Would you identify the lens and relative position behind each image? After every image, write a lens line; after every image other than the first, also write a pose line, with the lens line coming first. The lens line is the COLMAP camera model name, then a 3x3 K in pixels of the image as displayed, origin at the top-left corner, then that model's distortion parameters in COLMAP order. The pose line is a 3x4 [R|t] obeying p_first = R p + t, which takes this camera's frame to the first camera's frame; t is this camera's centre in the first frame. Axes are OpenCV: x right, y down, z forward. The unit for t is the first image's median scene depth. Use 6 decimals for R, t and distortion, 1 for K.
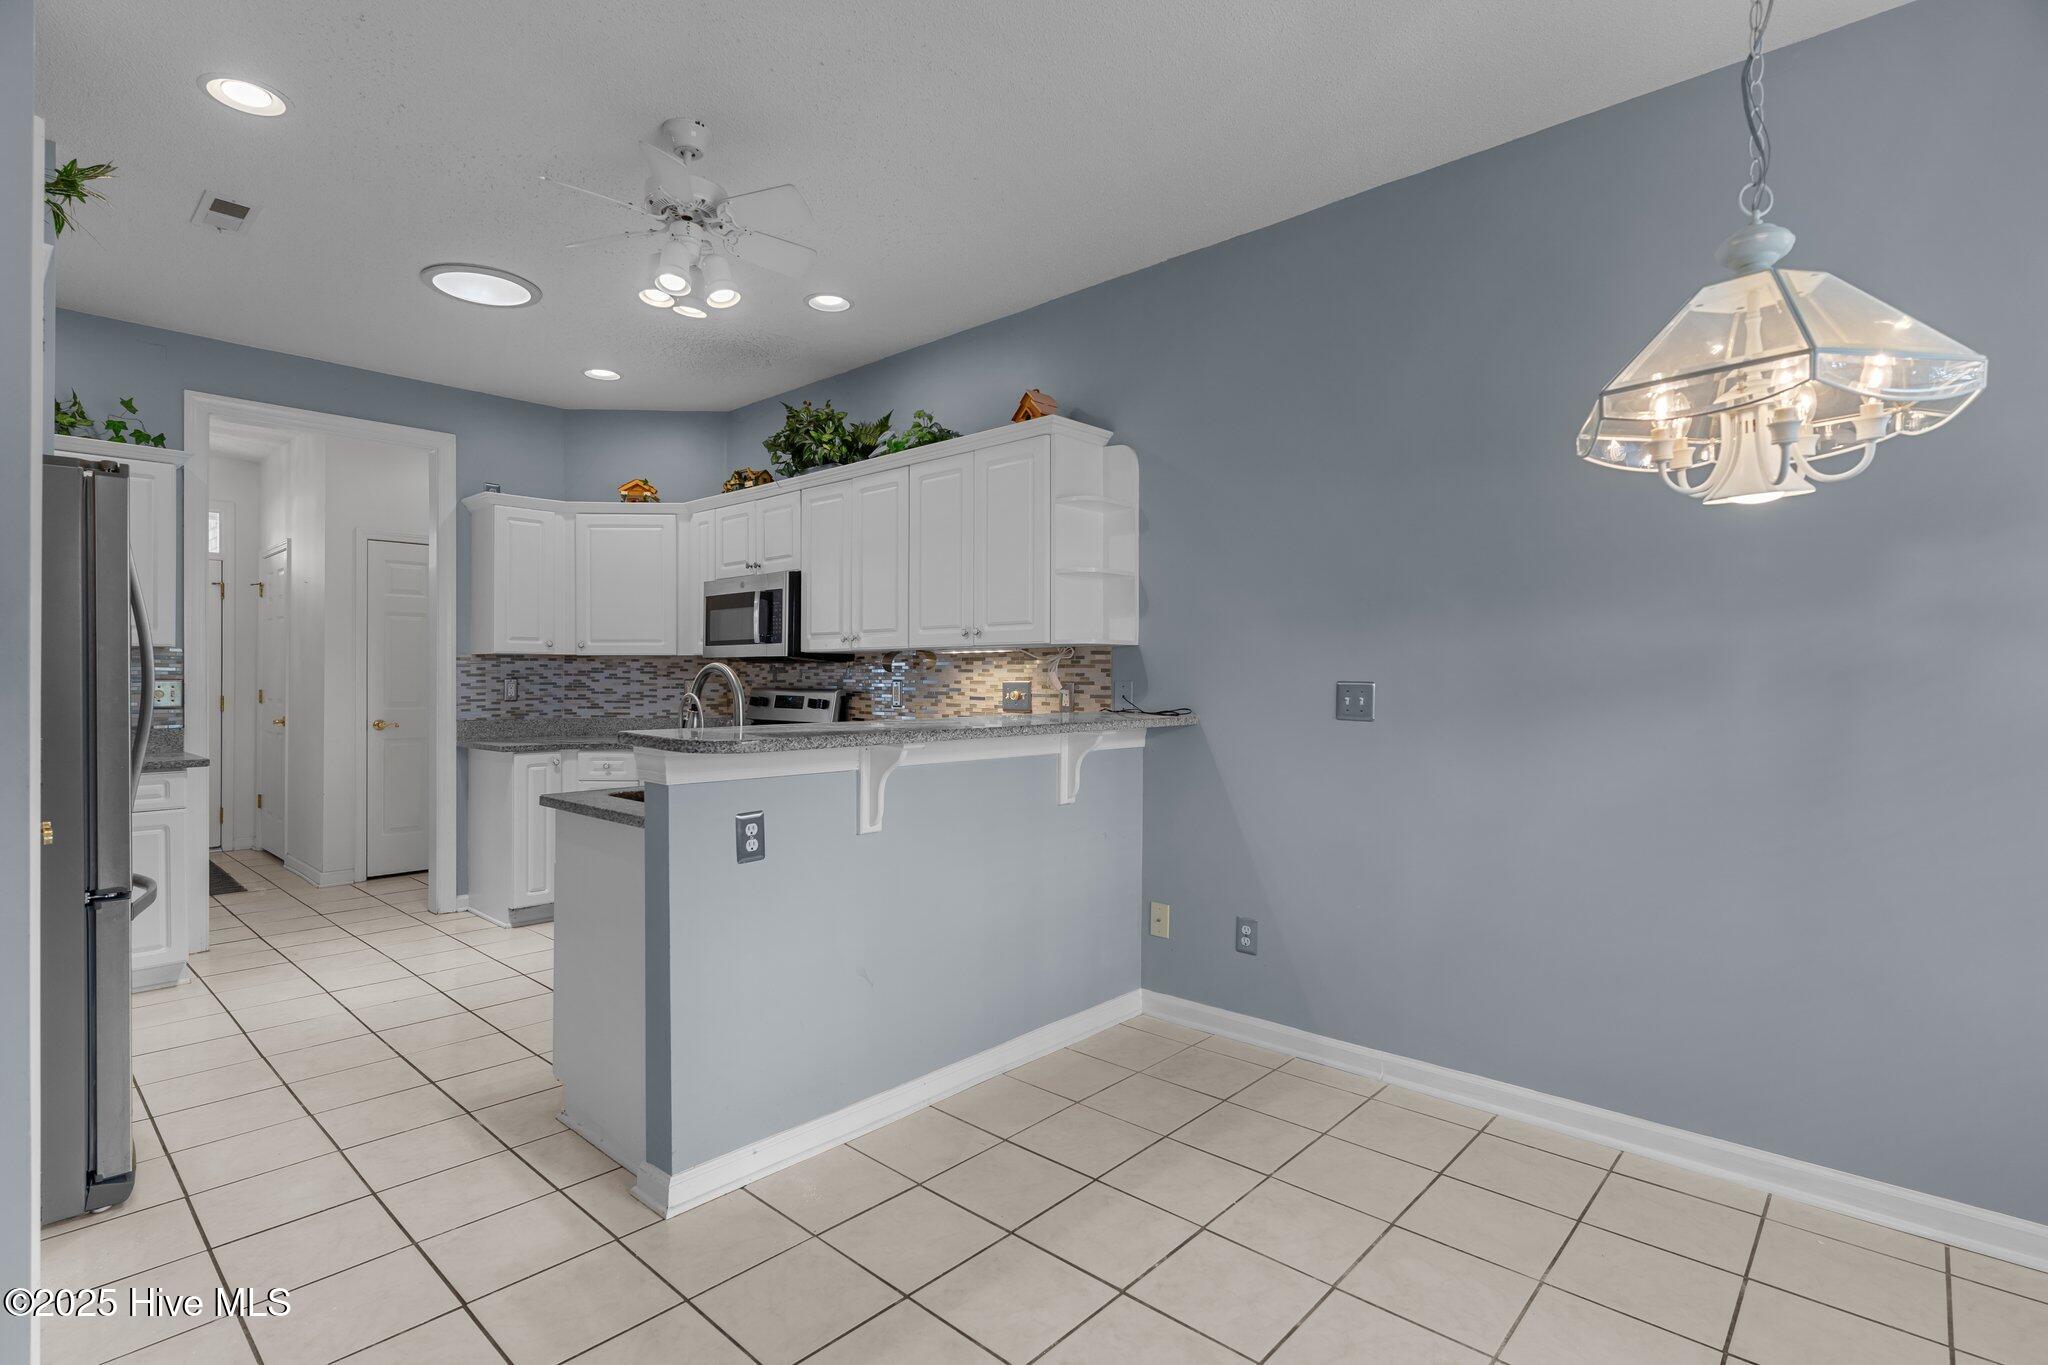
lens RADIAL K [[982.2, 0, 1022.7], [0, 982.2, 677.7], [0, 0, 1]] dist [0.002947, -0.001883]
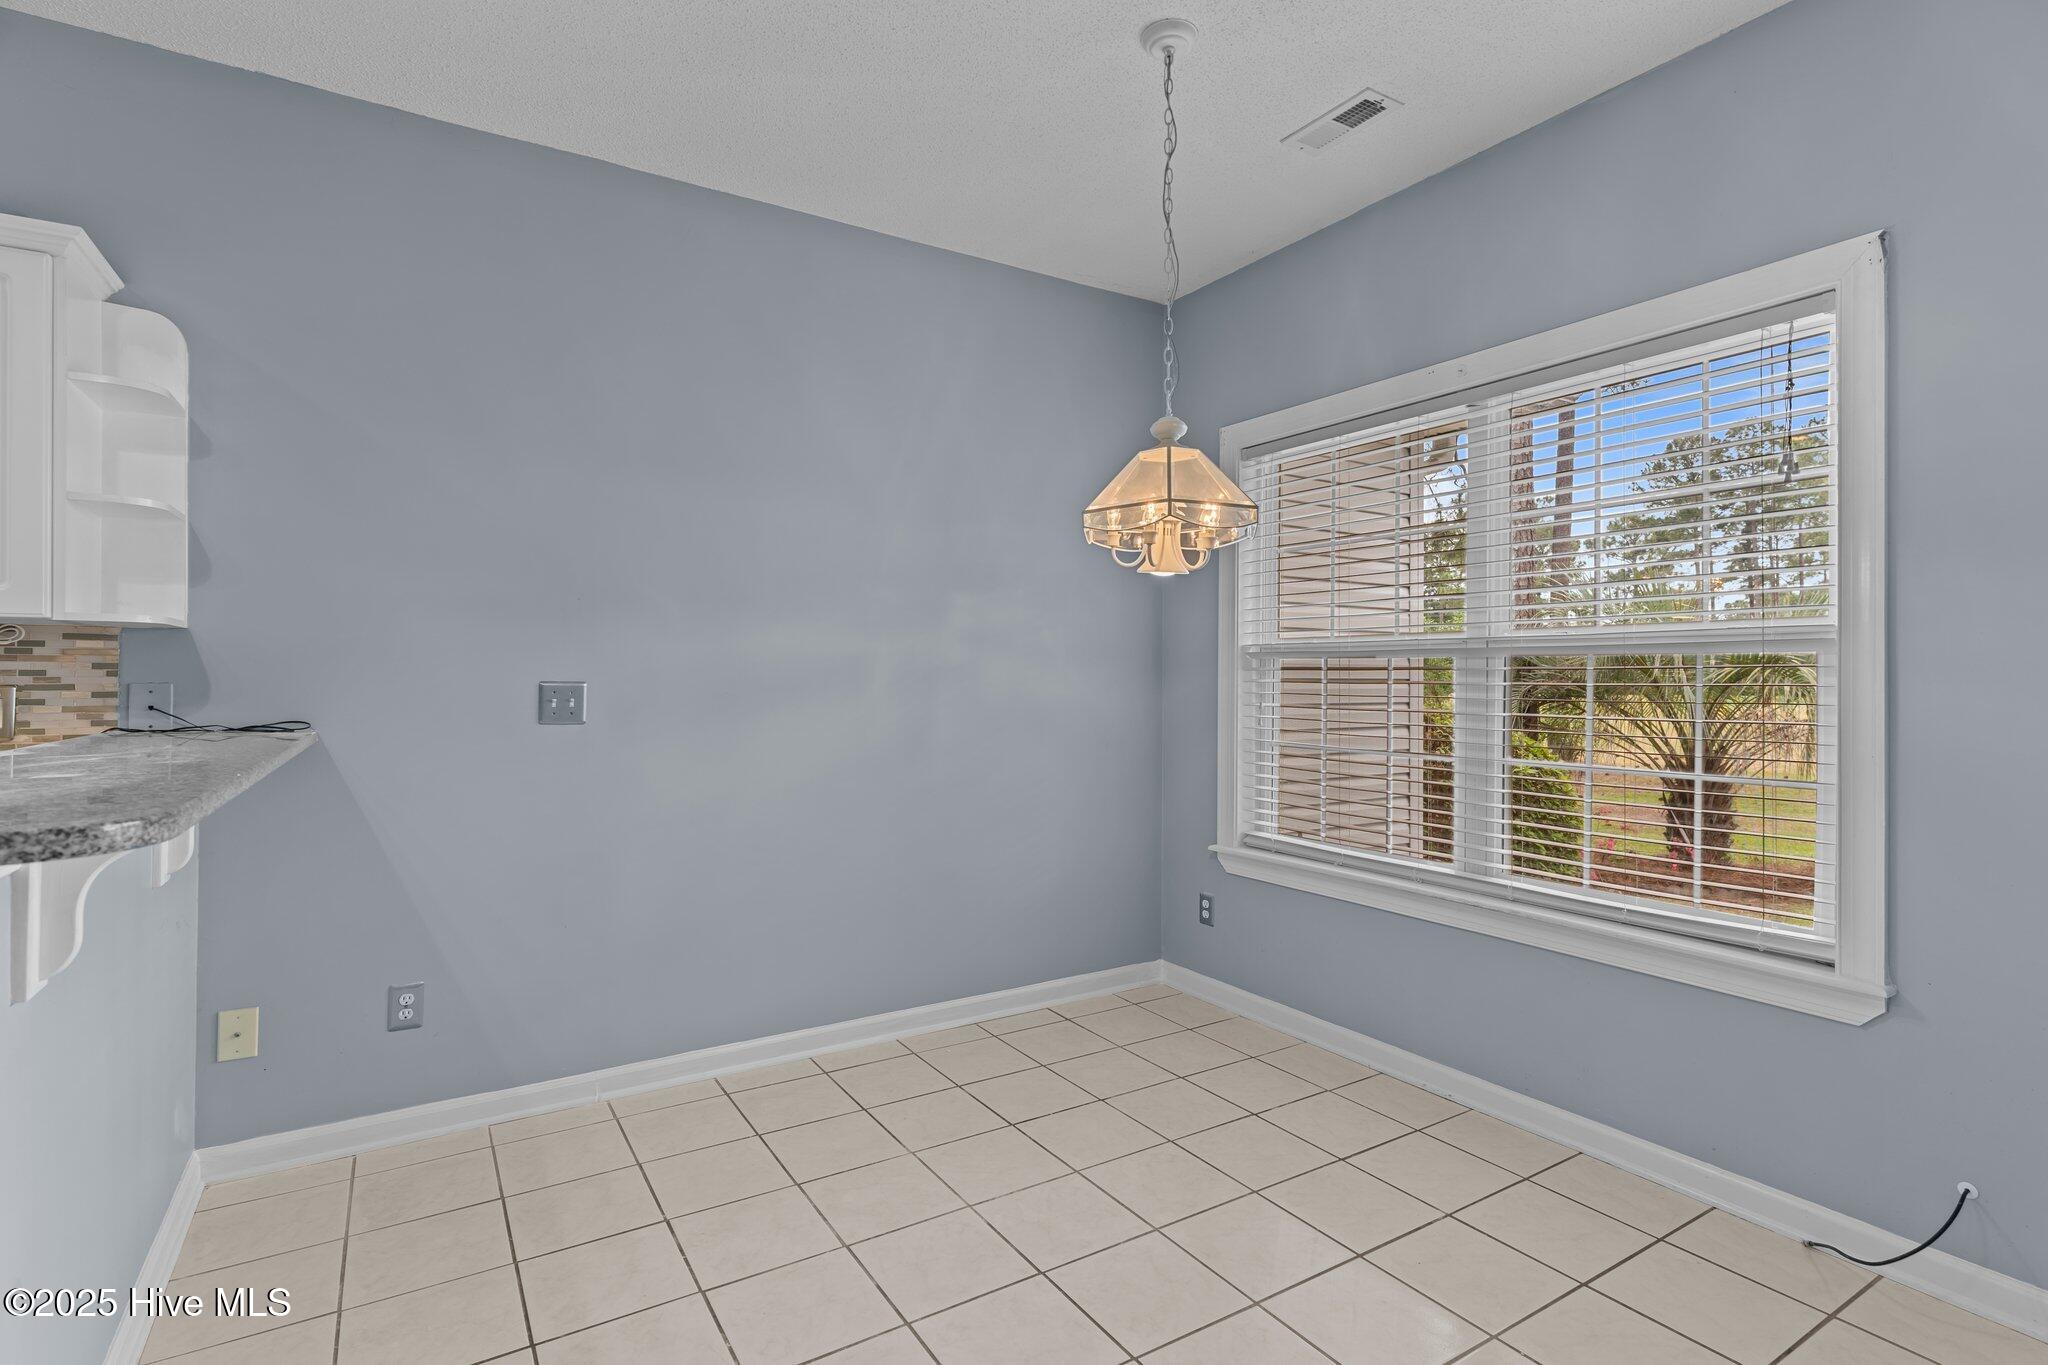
lens RADIAL K [[982.2, 0, 1022.7], [0, 982.2, 680.9], [0, 0, 1]] dist [0.002947, -0.001883]
pose [[0.264476, -0.003944, 0.964384, -0.370613], [-0.000179, 0.999991, 0.004139, -0.000716], [-0.964392, -0.001267, 0.264473, 0.296018]]
